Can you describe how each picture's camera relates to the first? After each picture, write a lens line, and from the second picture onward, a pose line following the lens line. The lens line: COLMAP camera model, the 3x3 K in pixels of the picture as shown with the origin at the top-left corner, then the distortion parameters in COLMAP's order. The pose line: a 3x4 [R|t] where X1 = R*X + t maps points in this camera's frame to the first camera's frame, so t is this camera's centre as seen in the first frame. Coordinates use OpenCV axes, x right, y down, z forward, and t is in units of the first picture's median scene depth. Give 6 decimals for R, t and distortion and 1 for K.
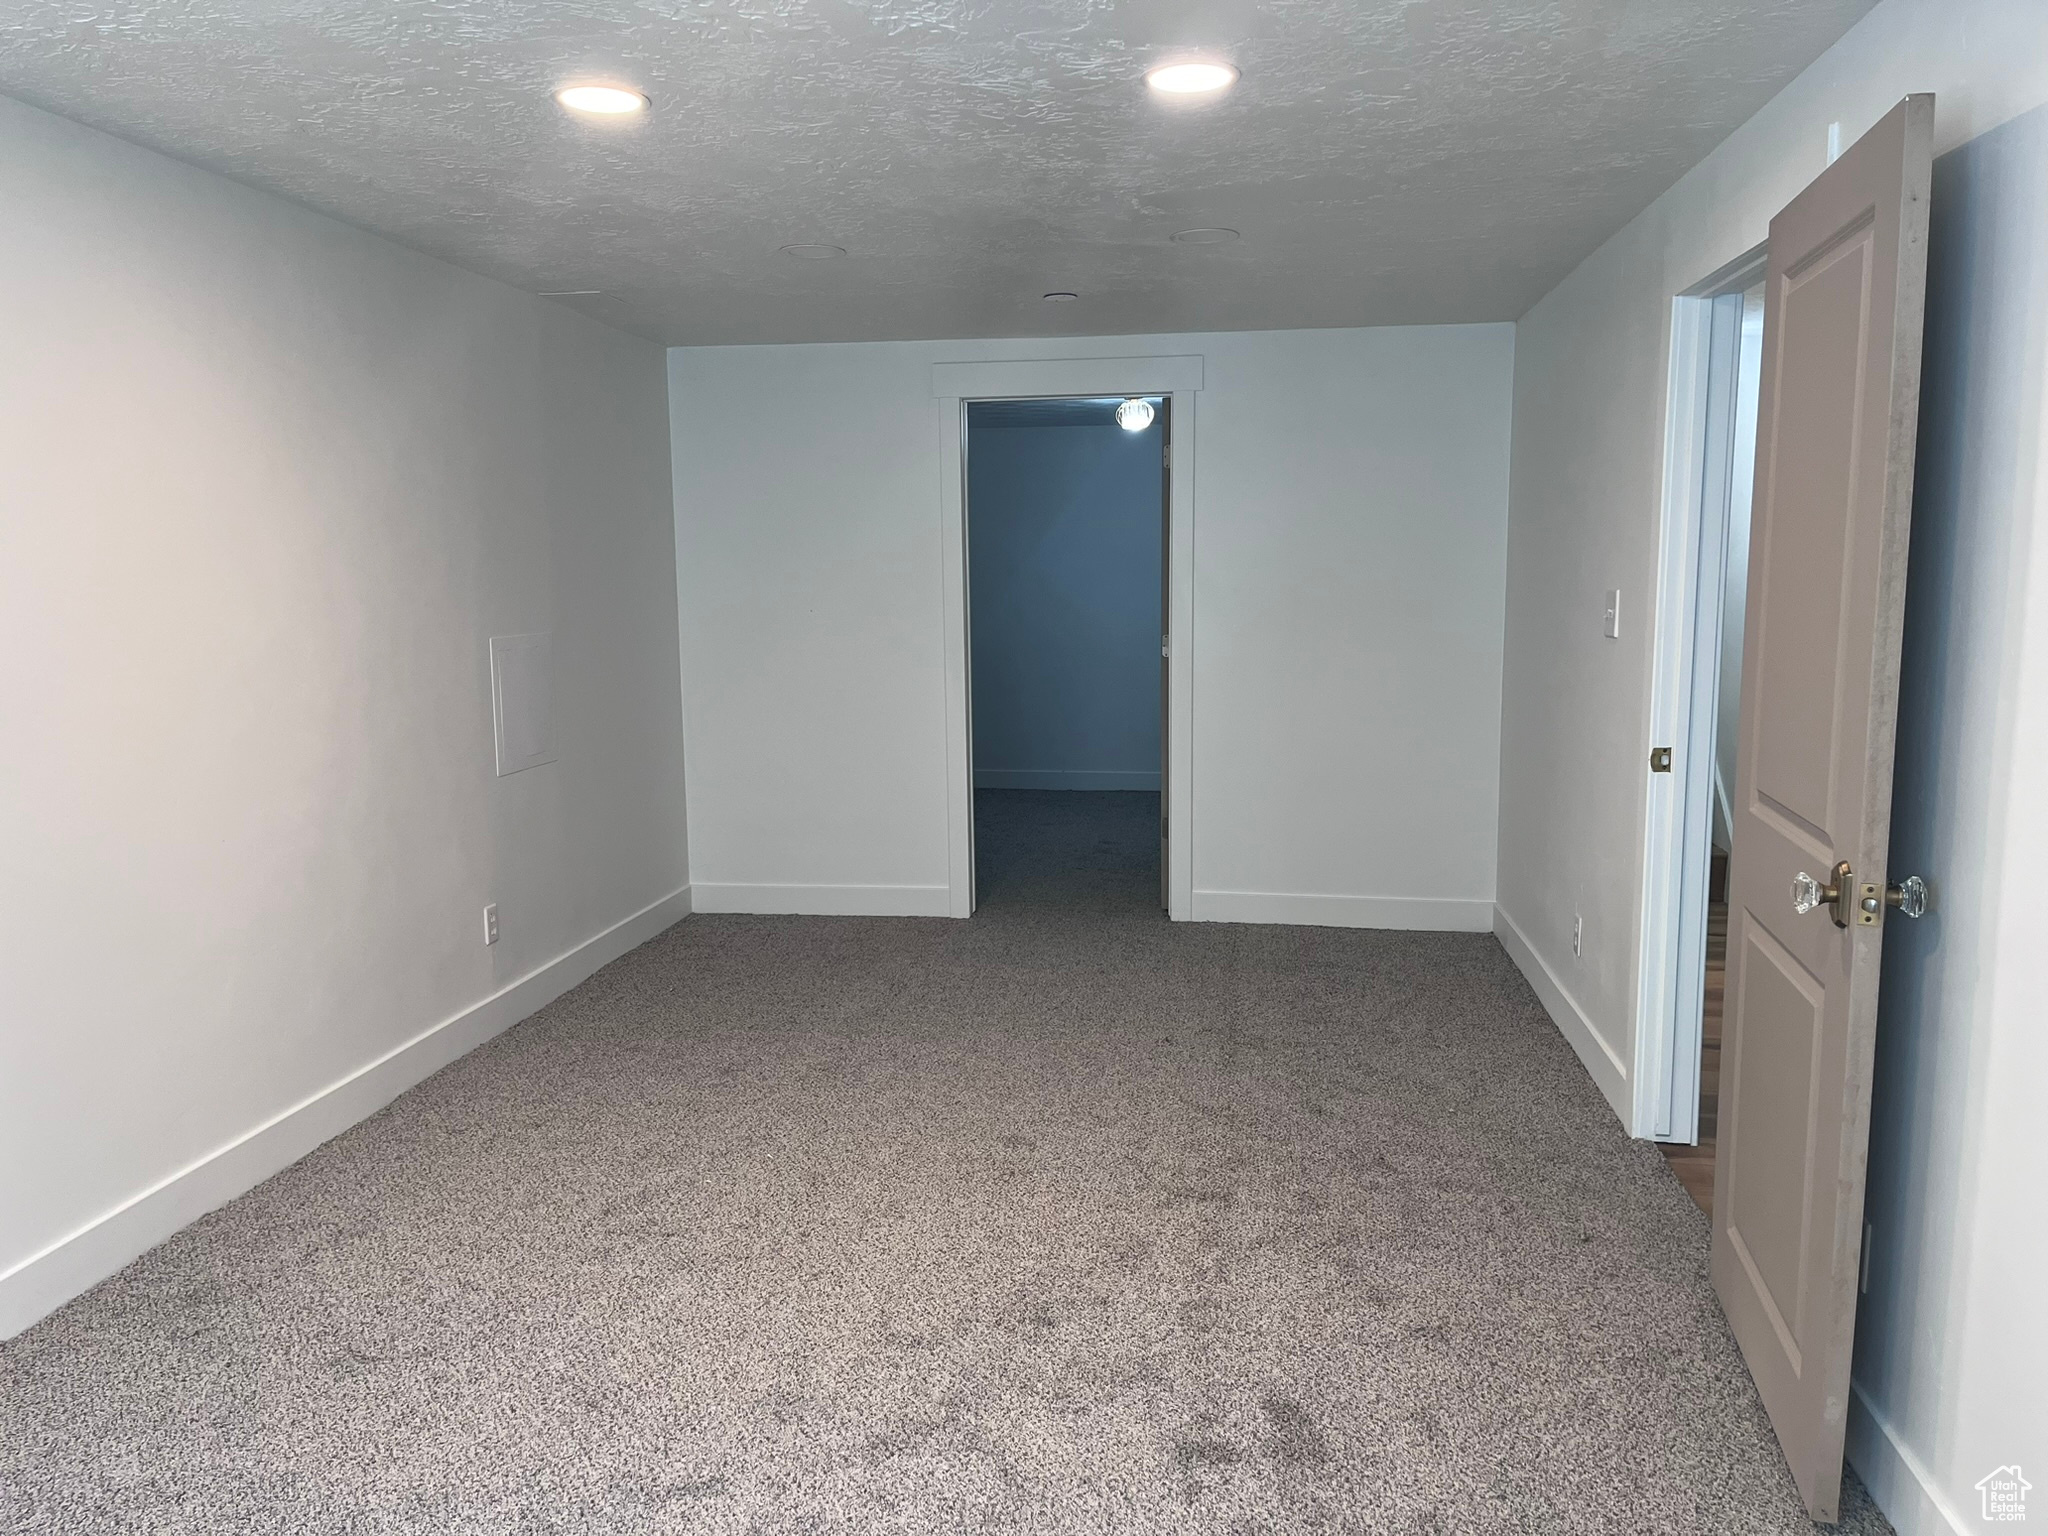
lens RADIAL K [[1548.3, 0, 1025.6], [0, 1548.3, 755.8], [0, 0, 1]] dist [0.083225, -0.104404]
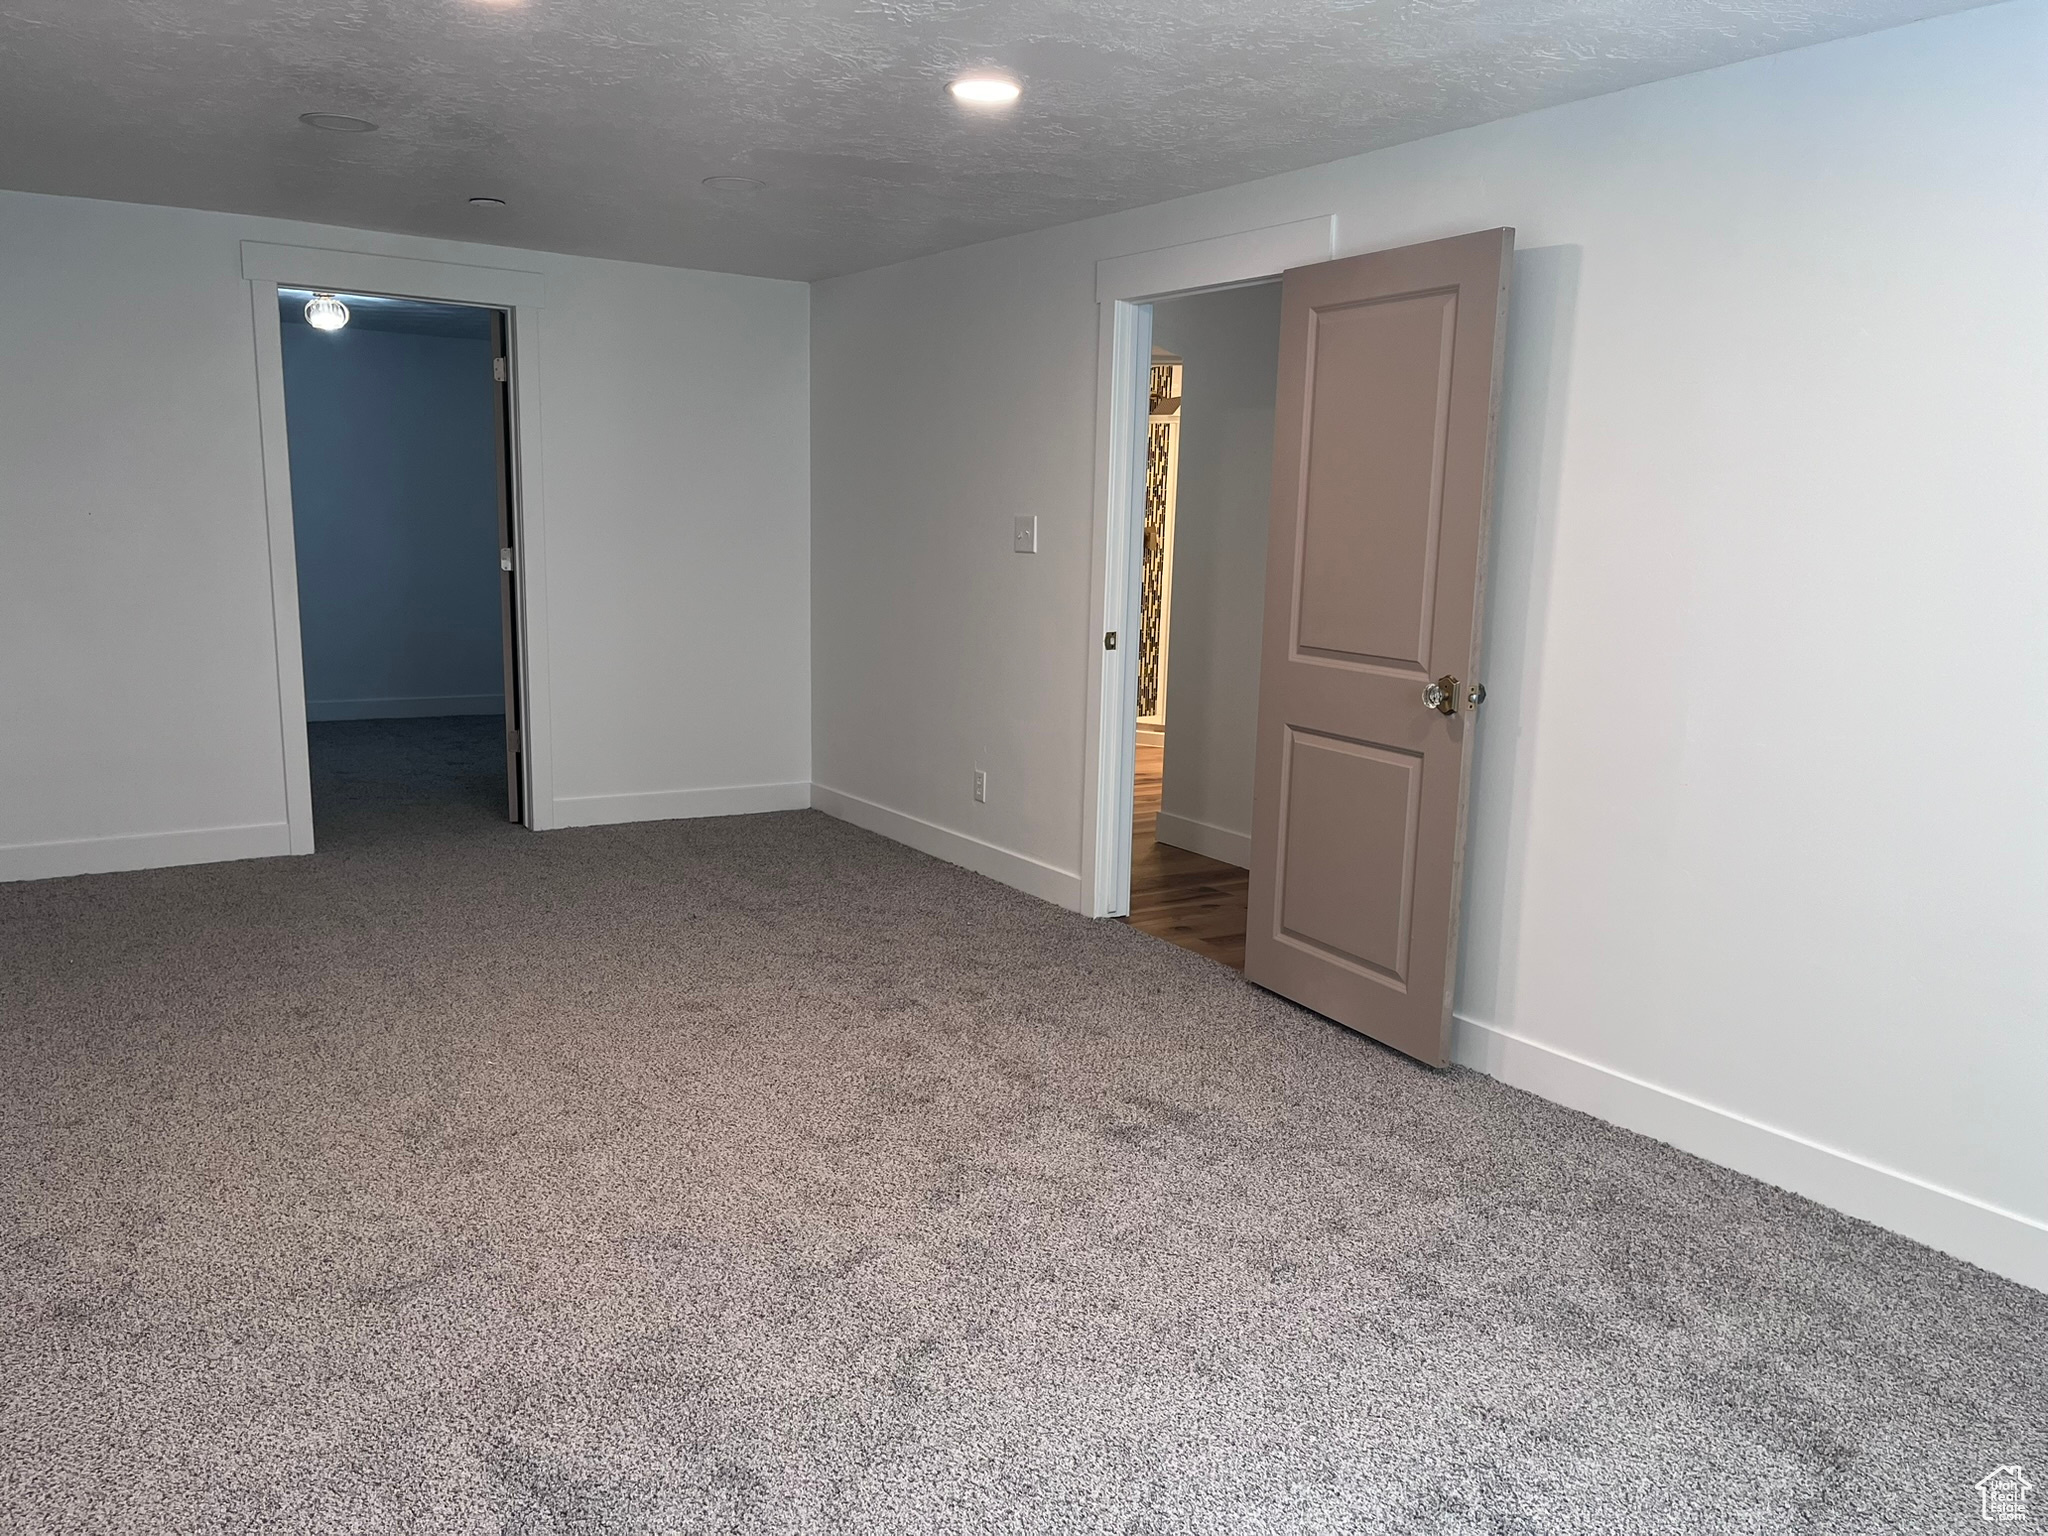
lens RADIAL K [[1548.3, 0, 1025.6], [0, 1548.3, 755.8], [0, 0, 1]] dist [0.083225, -0.104404]
pose [[0.742701, -0.075940, 0.665303, -0.532841], [0.047961, 0.997030, 0.060264, 0.016652], [-0.667903, -0.012849, 0.744137, 0.030455]]
